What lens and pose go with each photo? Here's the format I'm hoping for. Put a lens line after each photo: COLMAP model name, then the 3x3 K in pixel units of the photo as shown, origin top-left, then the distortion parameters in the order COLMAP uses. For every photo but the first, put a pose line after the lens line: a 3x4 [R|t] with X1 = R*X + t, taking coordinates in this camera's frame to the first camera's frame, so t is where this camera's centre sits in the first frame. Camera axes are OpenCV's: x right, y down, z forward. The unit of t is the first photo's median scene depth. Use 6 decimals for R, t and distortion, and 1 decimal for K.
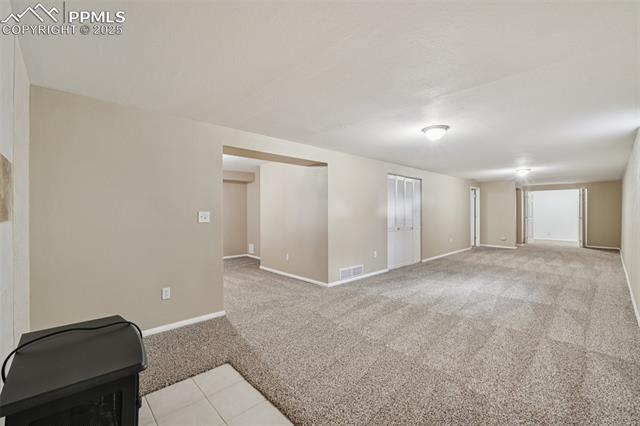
lens RADIAL K [[274.9, 0, 318.9], [0, 274.9, 211.9], [0, 0, 1]] dist [-0.000452, 0.000006]
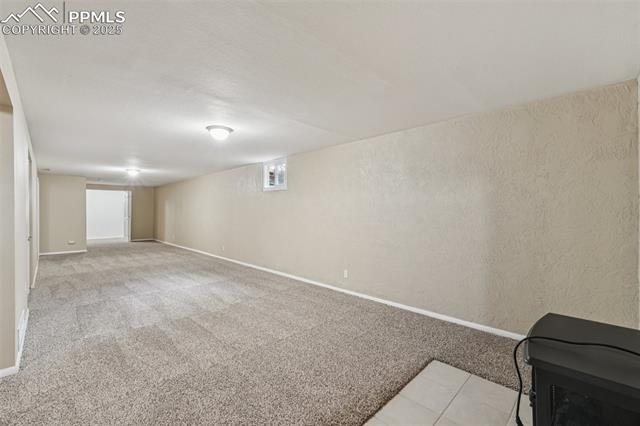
lens RADIAL K [[274.9, 0, 318.9], [0, 274.9, 211.9], [0, 0, 1]] dist [-0.000452, 0.000006]
pose [[-0.031045, -0.006357, 0.999498, -0.532135], [0.002137, 0.999977, 0.006427, -0.002031], [-0.999516, 0.002336, -0.031031, 0.589647]]
